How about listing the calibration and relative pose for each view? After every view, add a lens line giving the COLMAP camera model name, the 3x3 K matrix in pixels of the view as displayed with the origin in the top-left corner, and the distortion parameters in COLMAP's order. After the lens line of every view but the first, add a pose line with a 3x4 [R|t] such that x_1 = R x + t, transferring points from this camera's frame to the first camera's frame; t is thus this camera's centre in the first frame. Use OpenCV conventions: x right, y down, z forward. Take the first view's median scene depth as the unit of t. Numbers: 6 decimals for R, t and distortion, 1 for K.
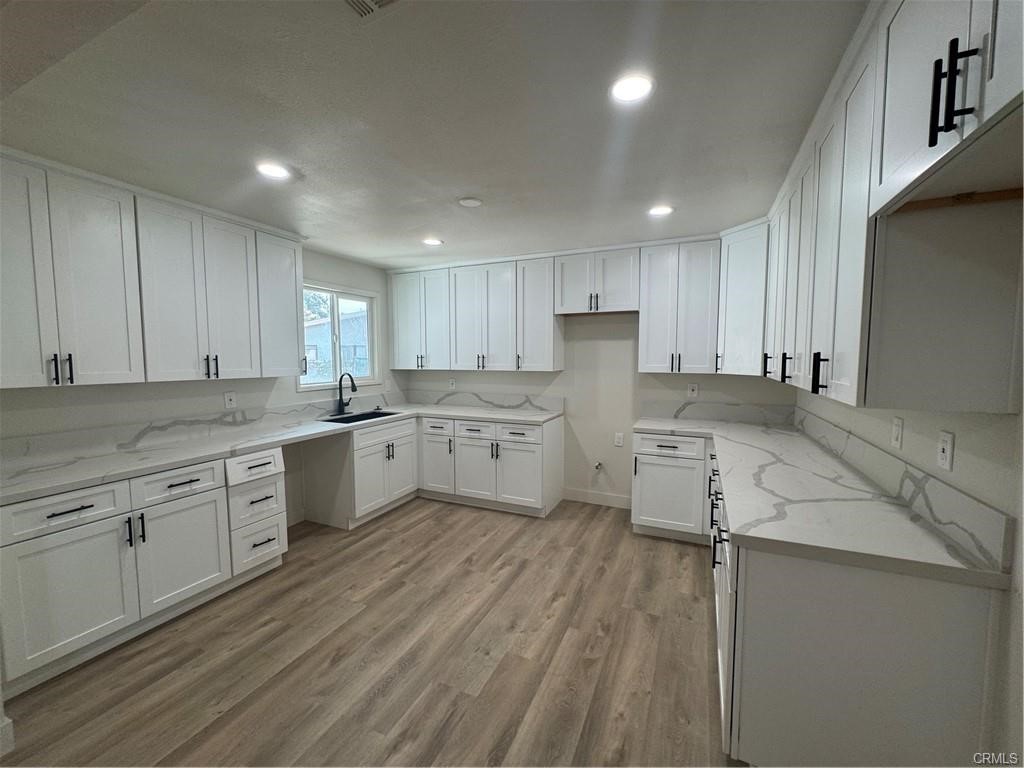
lens RADIAL K [[408.4, 0, 510.4], [0, 408.4, 383.0], [0, 0, 1]] dist [-0.004131, 0.000833]
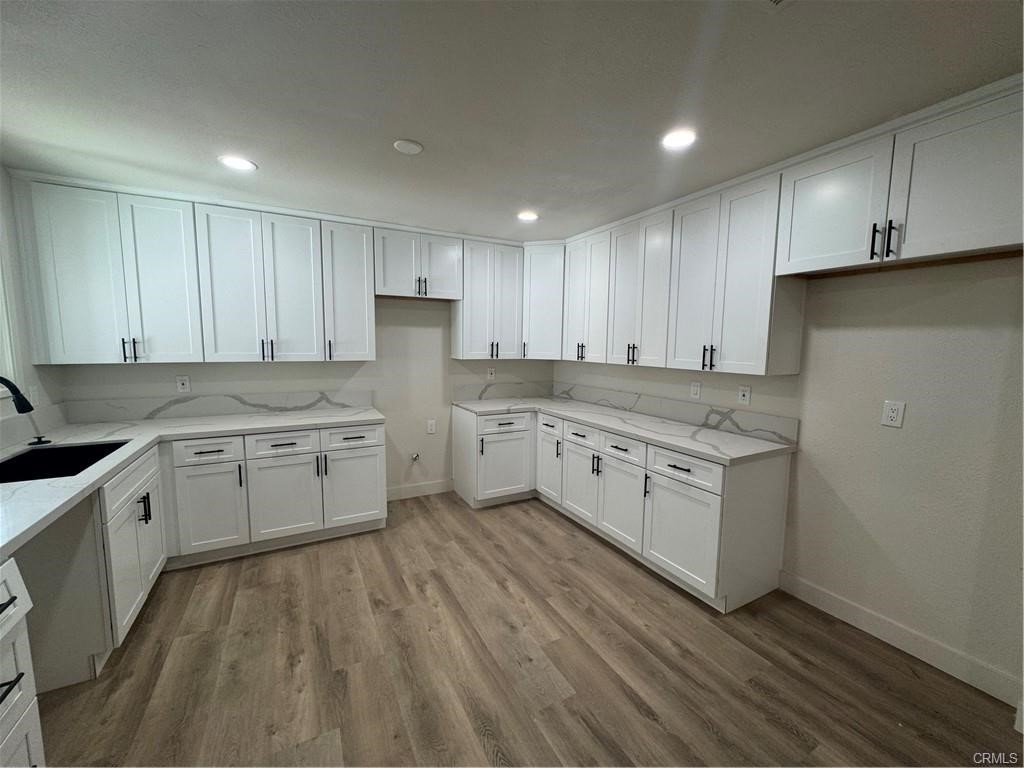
lens RADIAL K [[408.4, 0, 509.6], [0, 408.4, 387.0], [0, 0, 1]] dist [-0.004131, 0.000833]
pose [[0.603892, -0.075788, 0.793455, -0.462135], [0.040990, 0.997105, 0.064043, -0.017923], [-0.796012, -0.006152, 0.605250, 0.275096]]
